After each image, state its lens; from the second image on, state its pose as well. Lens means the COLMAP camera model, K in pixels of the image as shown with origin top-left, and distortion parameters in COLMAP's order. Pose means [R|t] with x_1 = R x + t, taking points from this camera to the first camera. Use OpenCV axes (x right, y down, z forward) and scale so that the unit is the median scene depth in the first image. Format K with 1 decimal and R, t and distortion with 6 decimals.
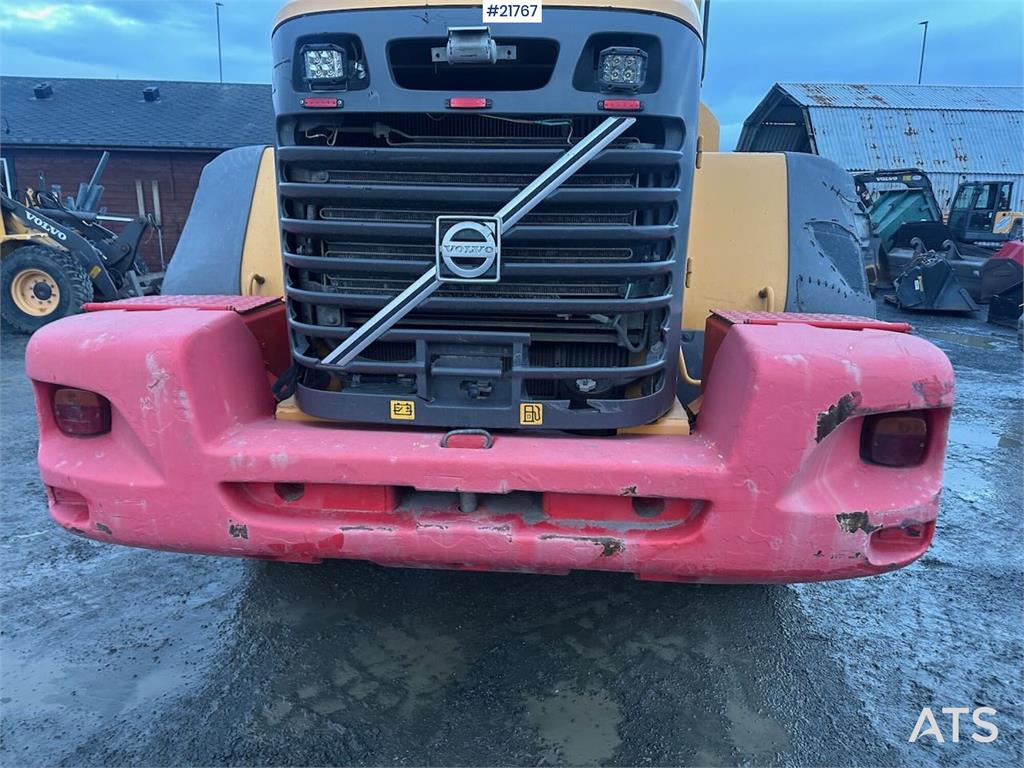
lens RADIAL K [[720.9, 0, 507.4], [0, 720.9, 379.4], [0, 0, 1]] dist [0.090325, -0.107776]
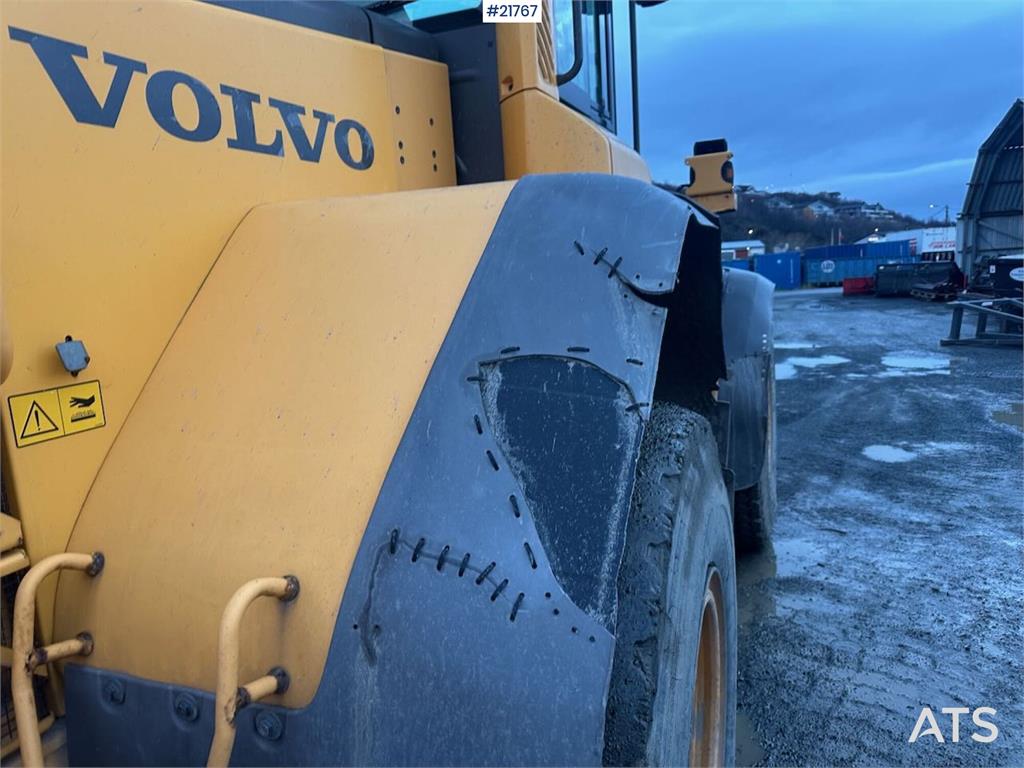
lens RADIAL K [[720.9, 0, 507.4], [0, 720.9, 379.4], [0, 0, 1]] dist [0.090325, -0.107776]
pose [[0.955839, -0.030412, -0.292314, 0.710037], [0.004876, 0.996136, -0.087694, -0.236613], [0.293852, 0.082396, 0.952293, 0.902874]]
